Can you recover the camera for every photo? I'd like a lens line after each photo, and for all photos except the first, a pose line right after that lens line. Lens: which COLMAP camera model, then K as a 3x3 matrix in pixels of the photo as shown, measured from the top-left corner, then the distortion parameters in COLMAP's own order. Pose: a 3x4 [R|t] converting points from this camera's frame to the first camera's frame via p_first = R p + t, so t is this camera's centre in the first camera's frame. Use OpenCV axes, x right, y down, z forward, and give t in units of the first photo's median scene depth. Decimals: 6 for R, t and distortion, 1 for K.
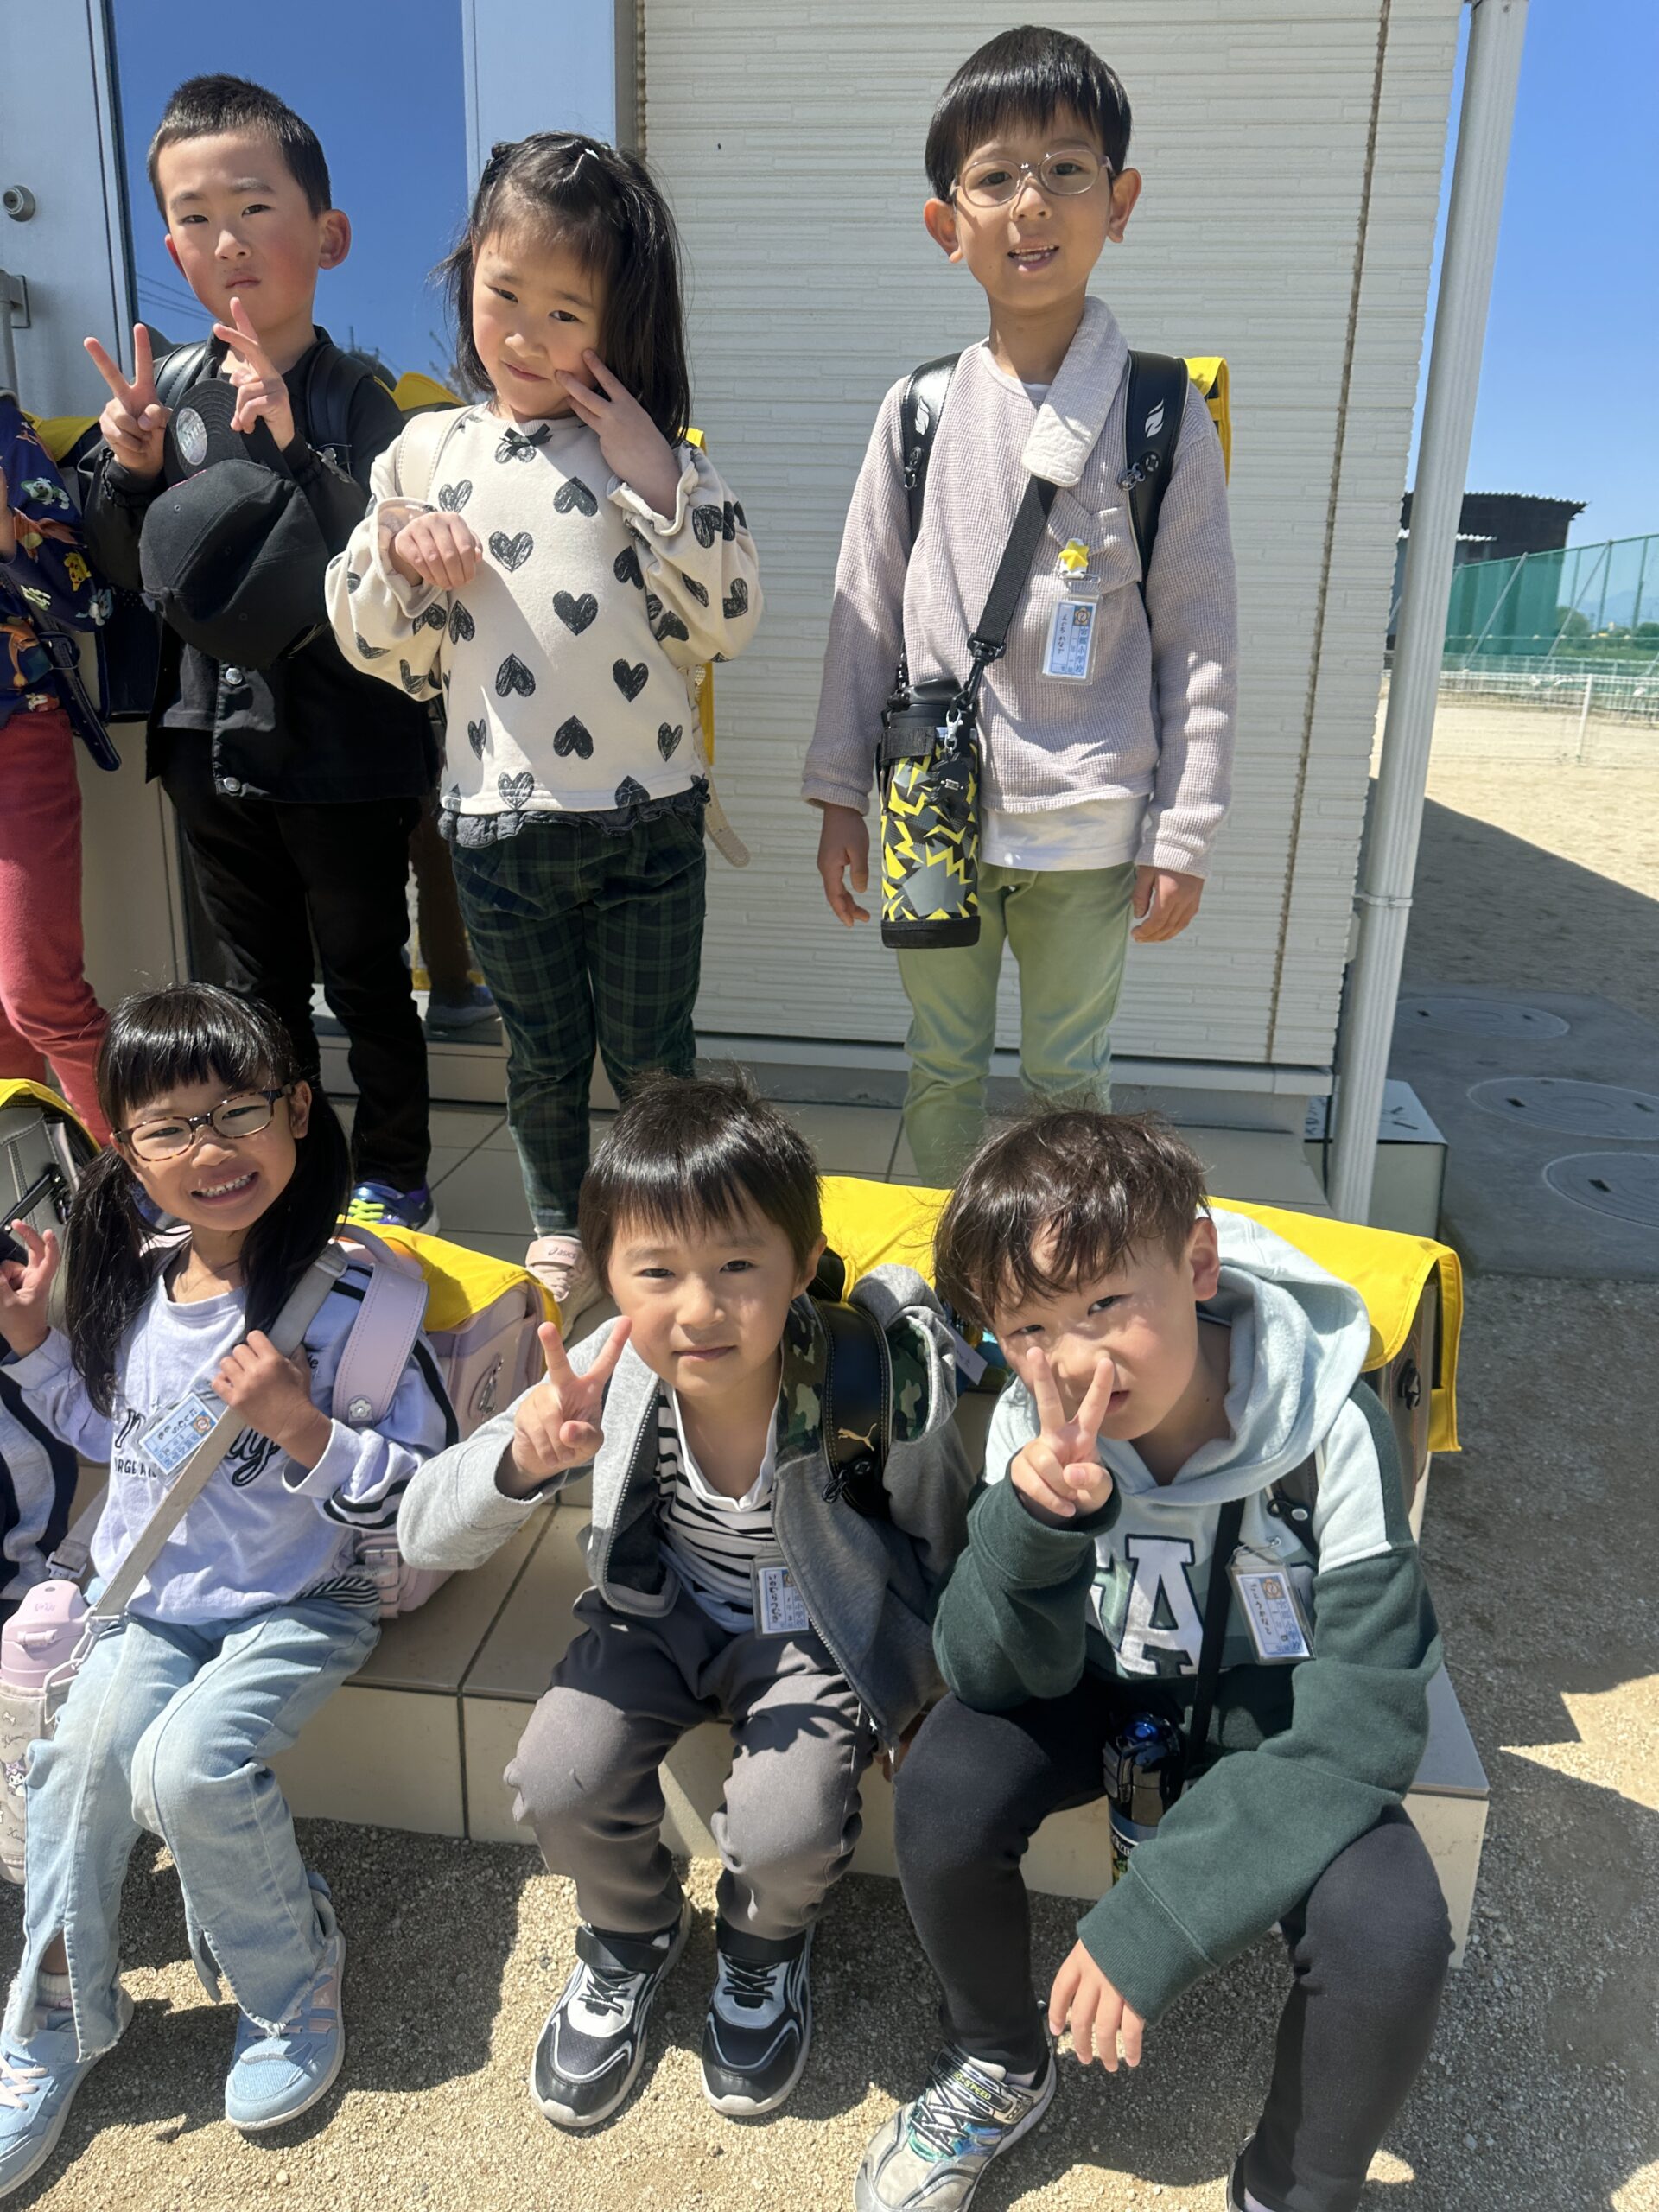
lens RADIAL K [[1579.7, 0, 829.5], [0, 1579.7, 1106.0], [0, 0, 1]] dist [0.024795, -0.034230]
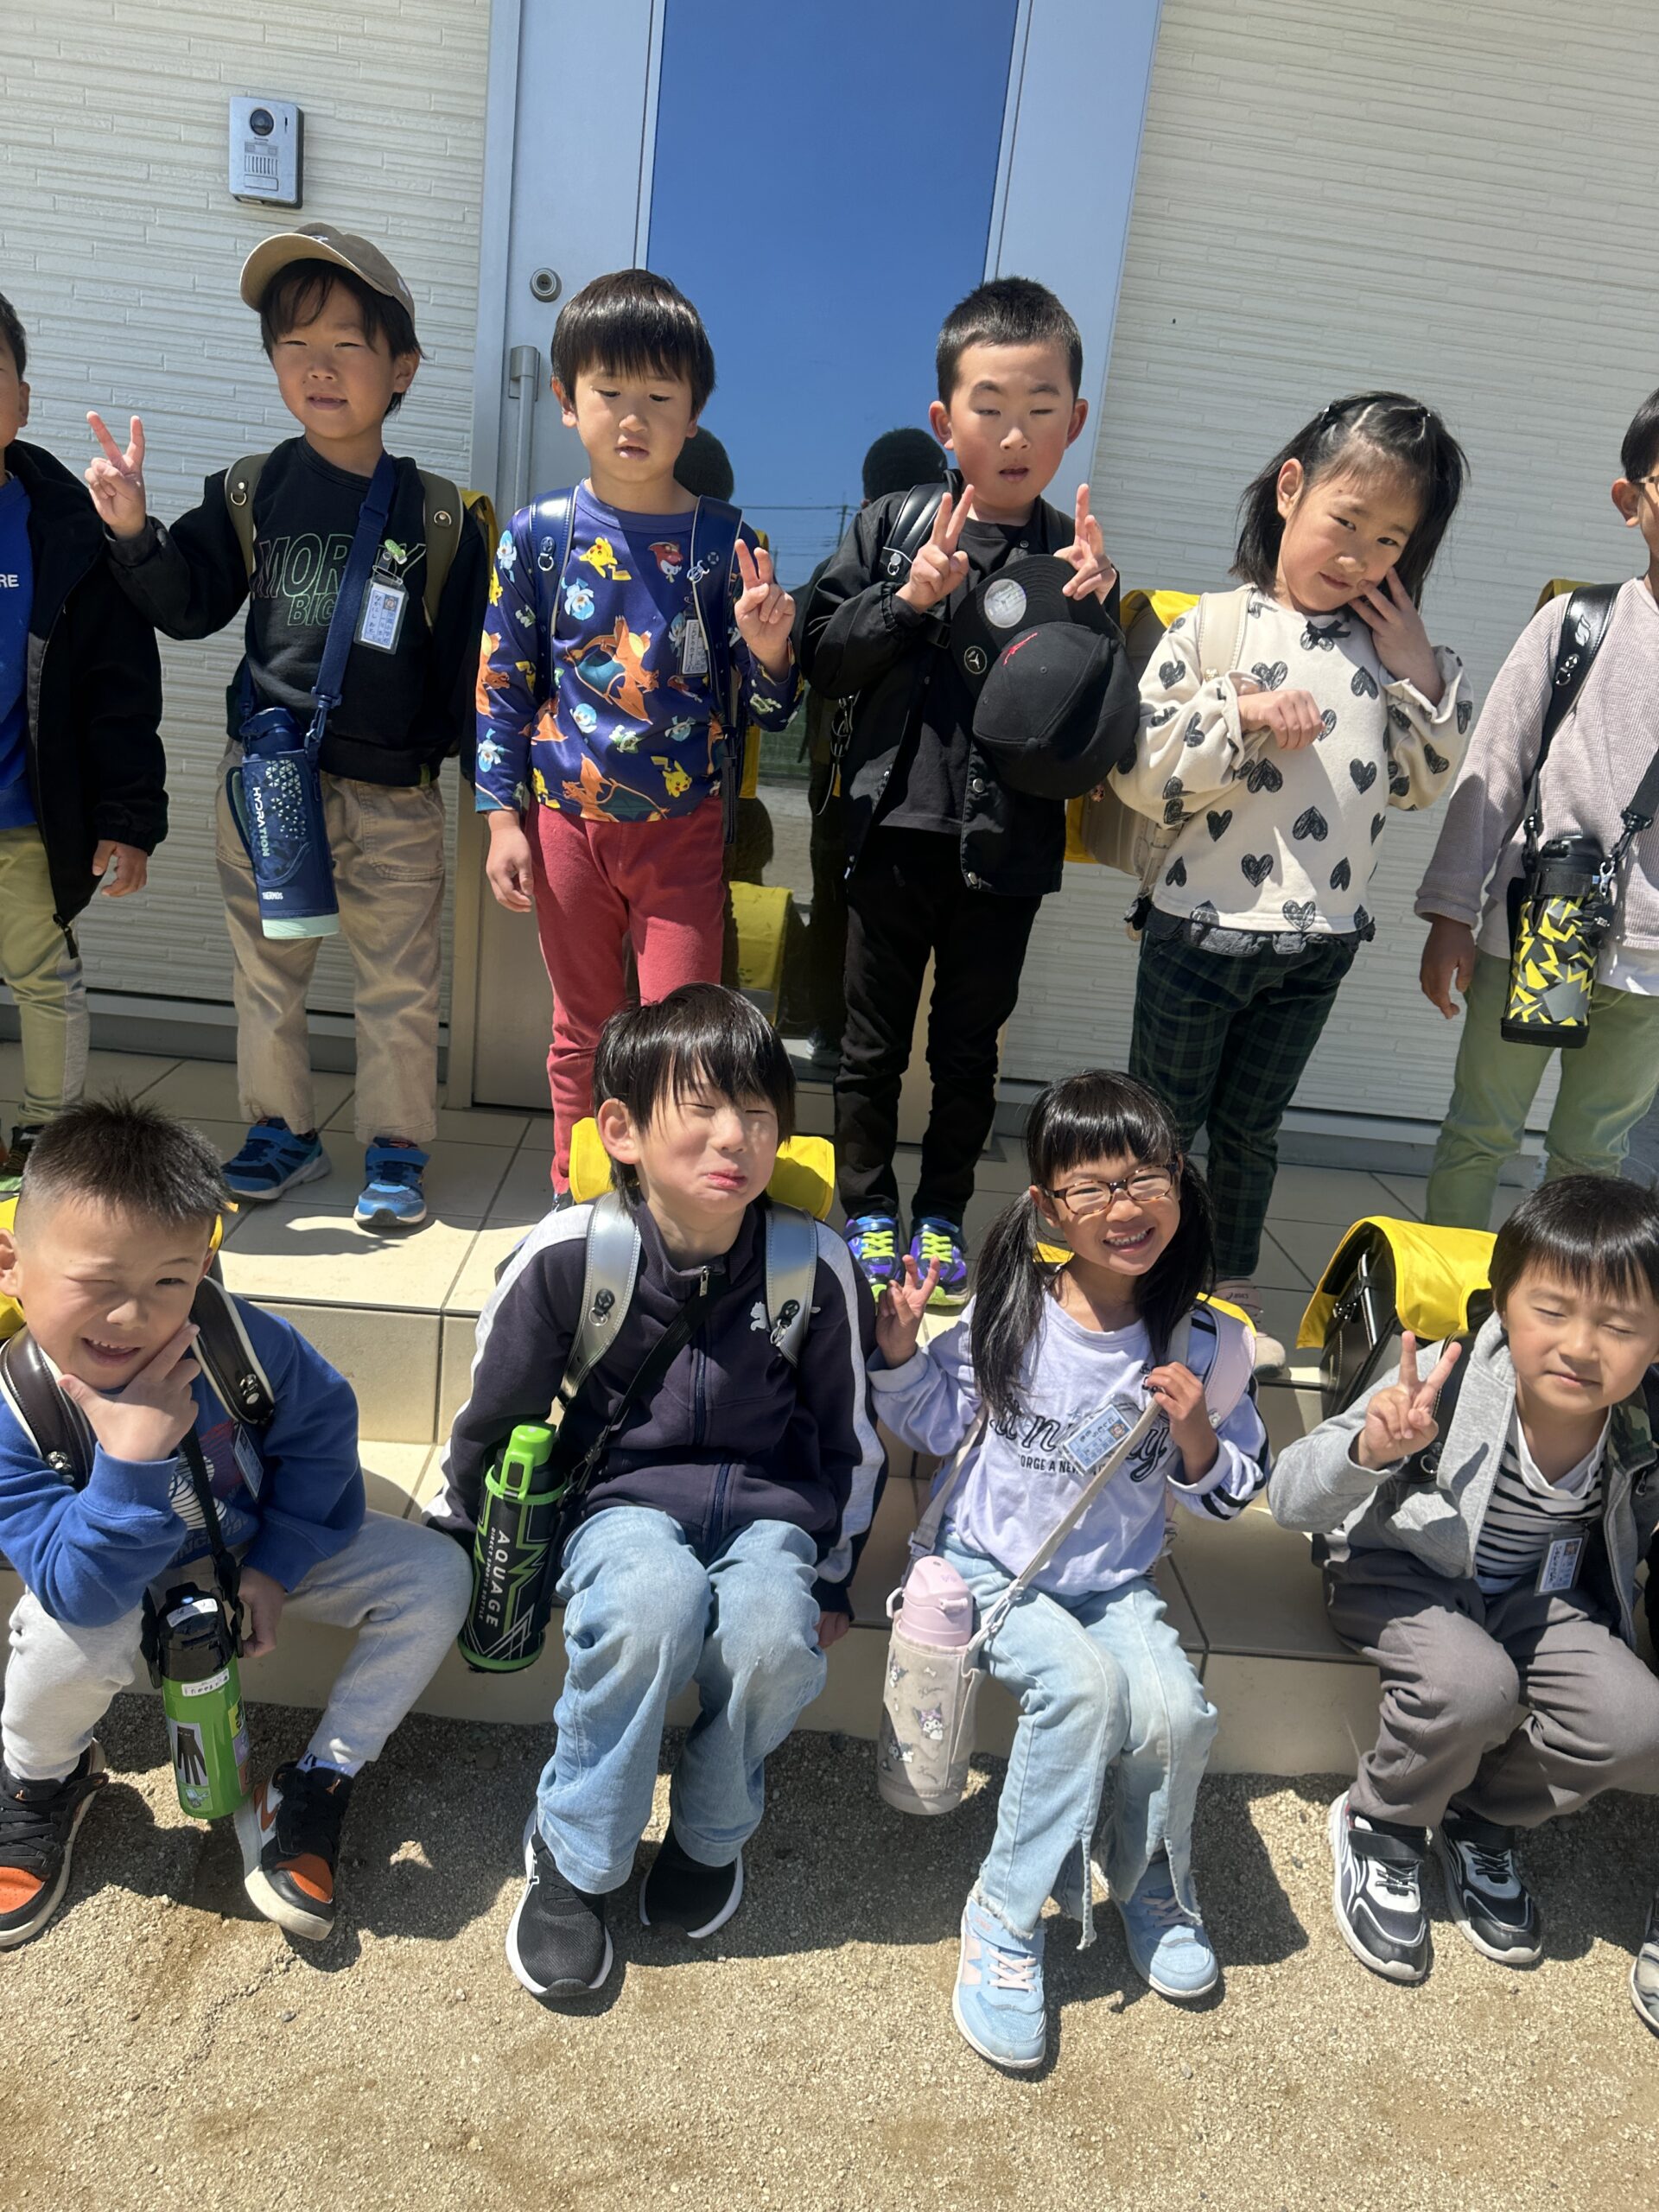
lens RADIAL K [[1579.7, 0, 829.5], [0, 1579.7, 1106.0], [0, 0, 1]] dist [0.024795, -0.034230]
pose [[0.988101, 0.021012, 0.152363, -0.758812], [-0.022147, 0.999738, 0.005755, -0.050903], [-0.152202, -0.009061, 0.988308, -0.166410]]
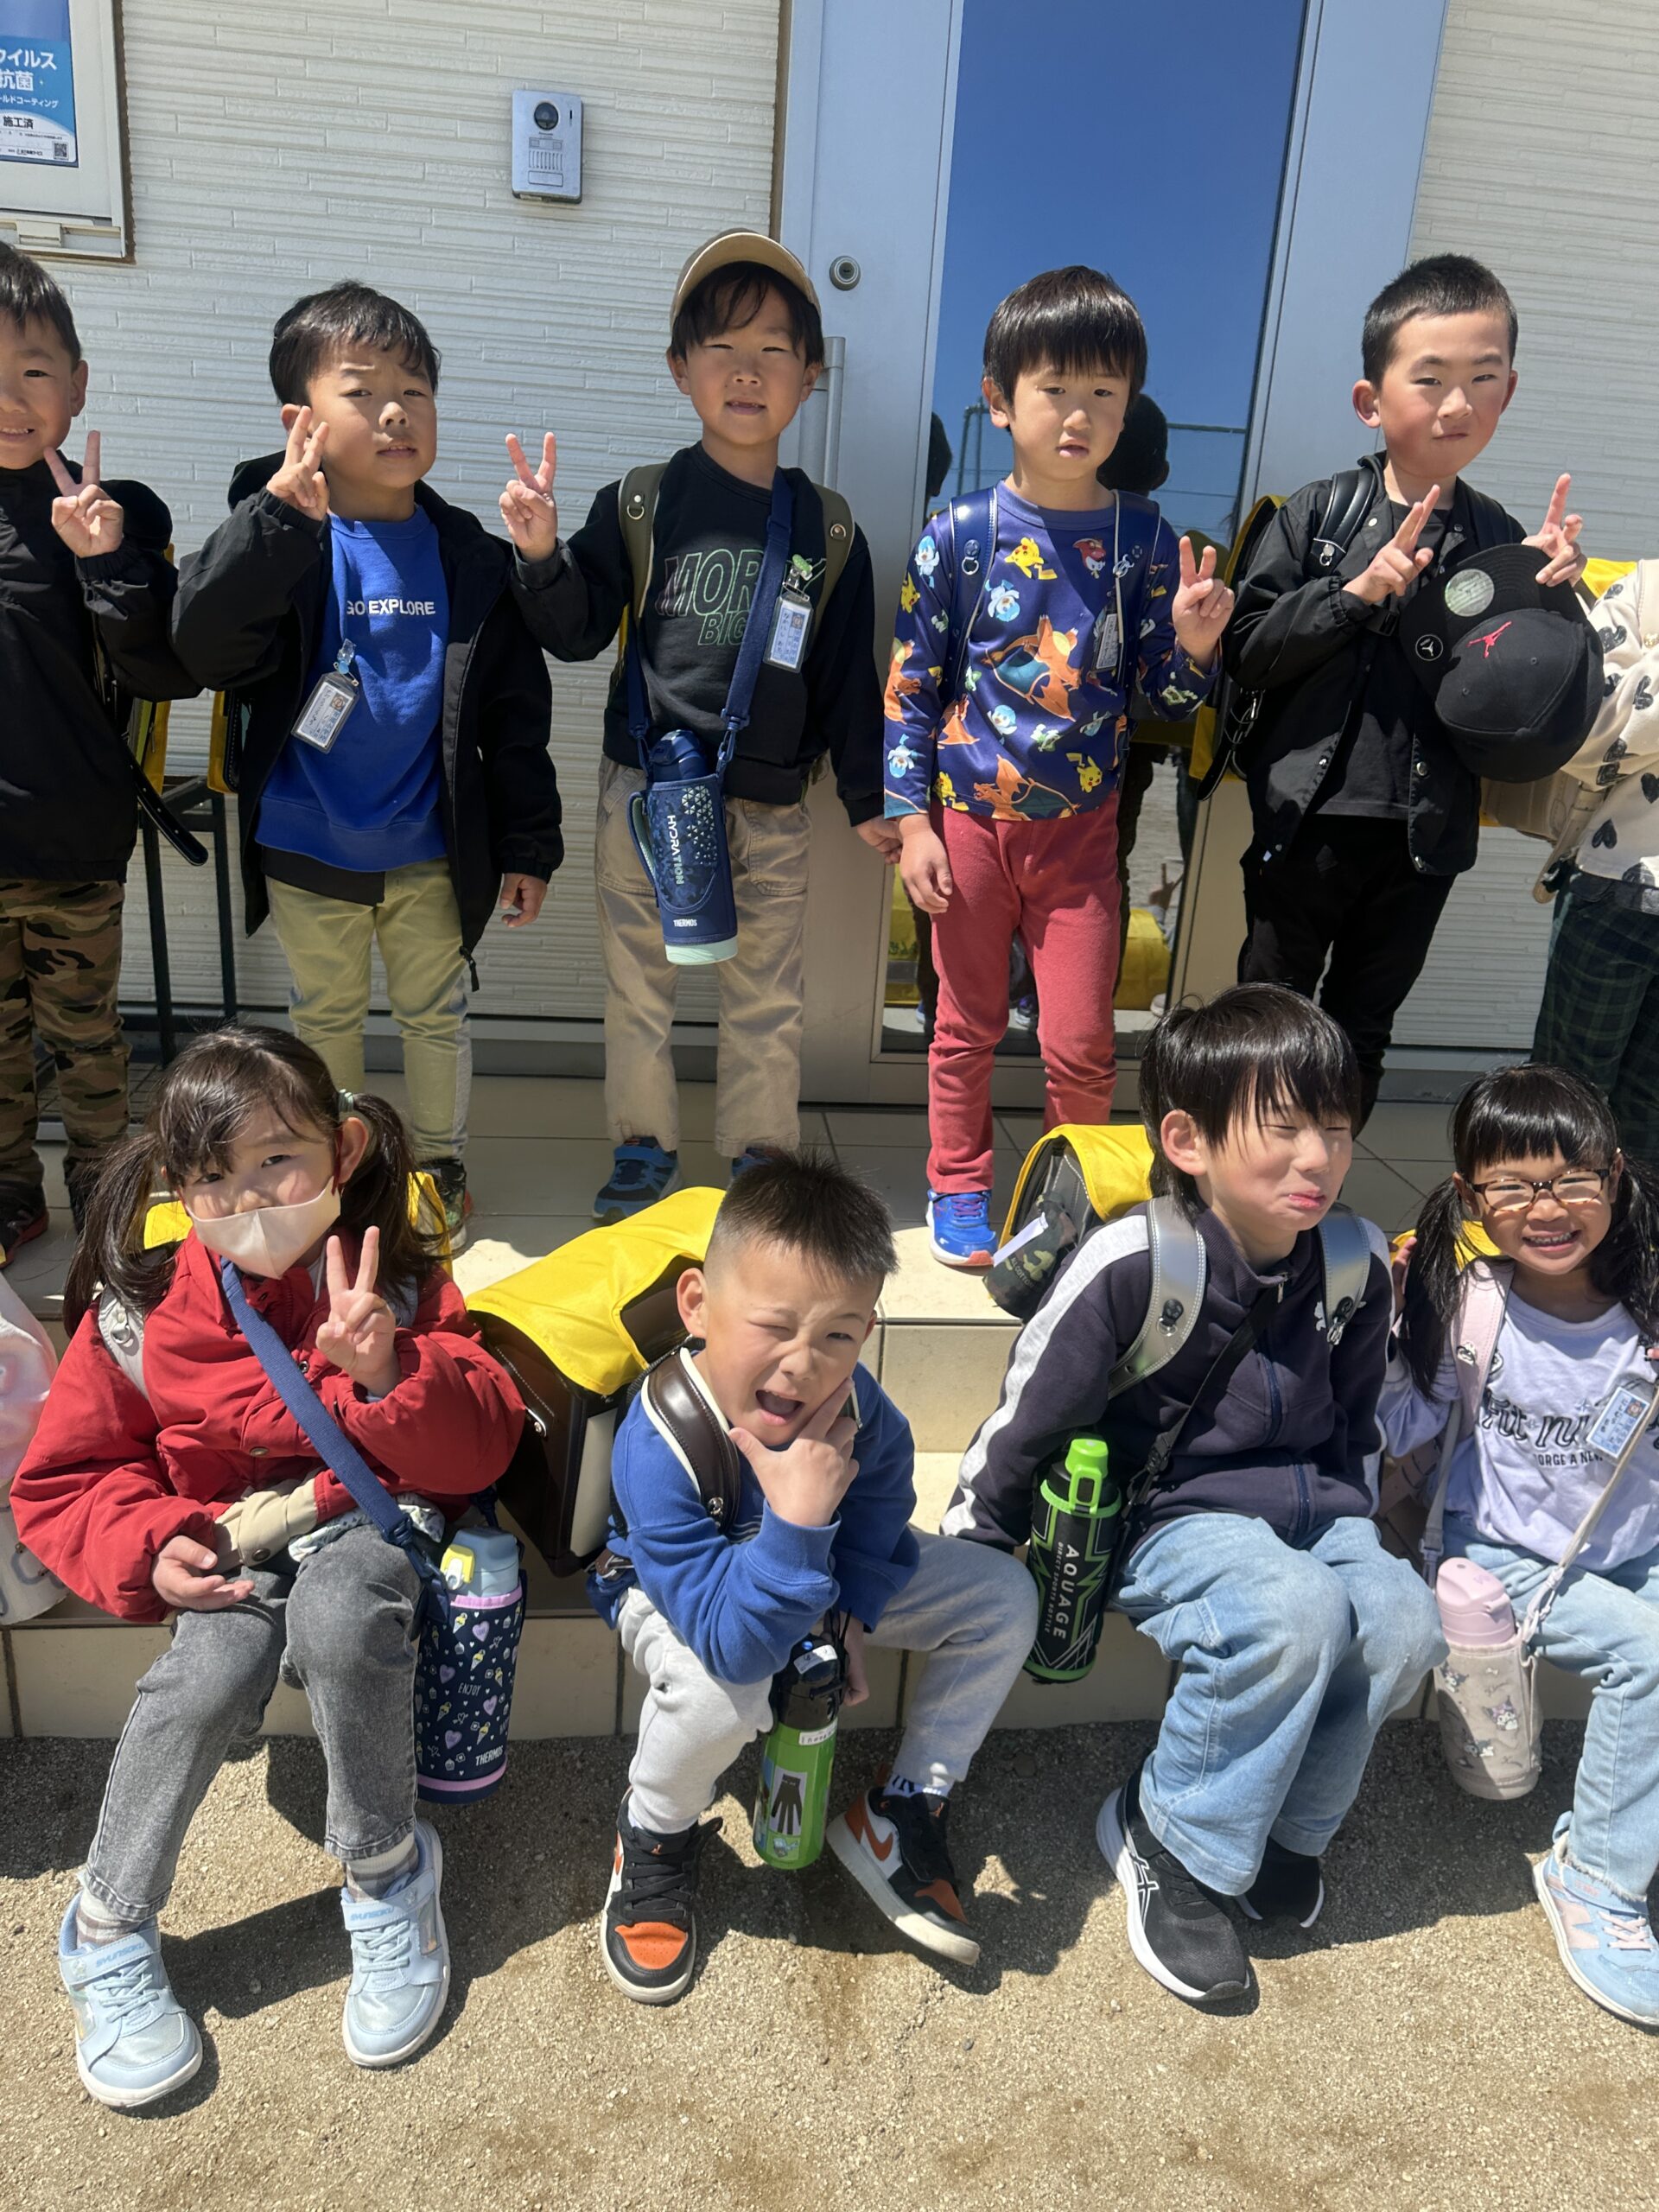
lens RADIAL K [[1579.3, 0, 830.6], [0, 1579.3, 1082.7], [0, 0, 1]] dist [0.008344, -0.014839]
pose [[0.979518, -0.047043, 0.195784, -1.200313], [0.041905, 0.998662, 0.030310, -0.110690], [-0.196947, -0.021485, 0.980179, -0.083929]]
